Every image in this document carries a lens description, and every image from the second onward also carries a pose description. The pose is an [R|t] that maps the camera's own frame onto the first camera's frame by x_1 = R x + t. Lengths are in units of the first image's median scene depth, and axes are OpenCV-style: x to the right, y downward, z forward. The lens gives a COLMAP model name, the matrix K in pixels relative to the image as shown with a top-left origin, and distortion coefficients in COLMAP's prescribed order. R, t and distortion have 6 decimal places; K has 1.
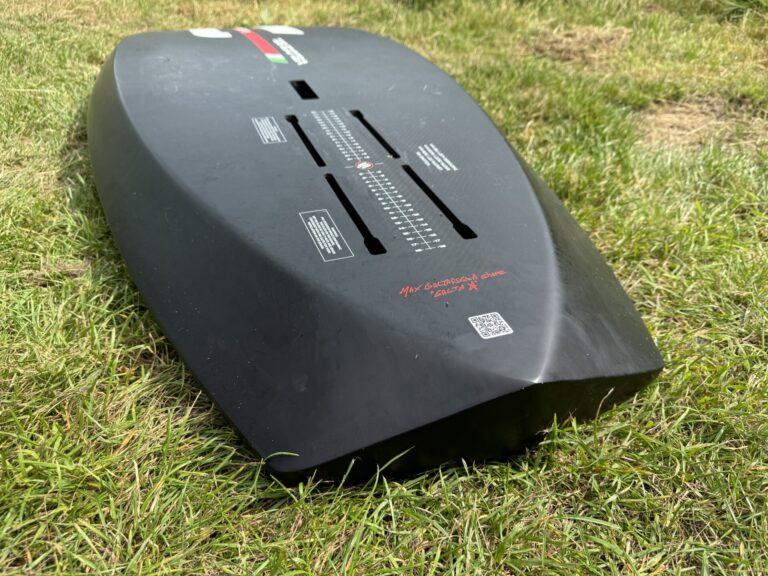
lens RADIAL K [[535.2, 0, 422.1], [0, 535.2, 290.8], [0, 0, 1]] dist [-0.005561, -0.005960]
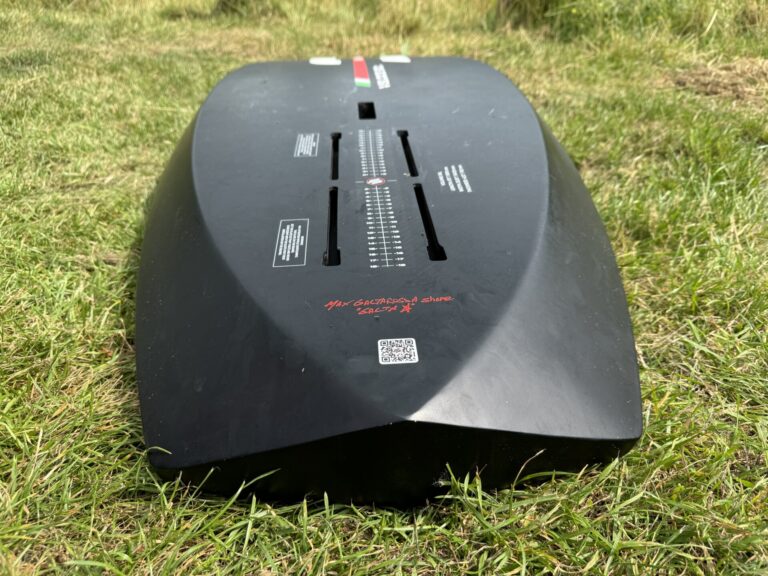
lens RADIAL K [[553.4, 0, 423.5], [0, 553.4, 285.9], [0, 0, 1]] dist [-0.011779, 0.004964]
pose [[0.956969, 0.106102, -0.270098, 0.251524], [-0.127223, 0.989942, -0.061880, 0.005340], [0.260816, 0.093580, 0.960842, 0.067597]]
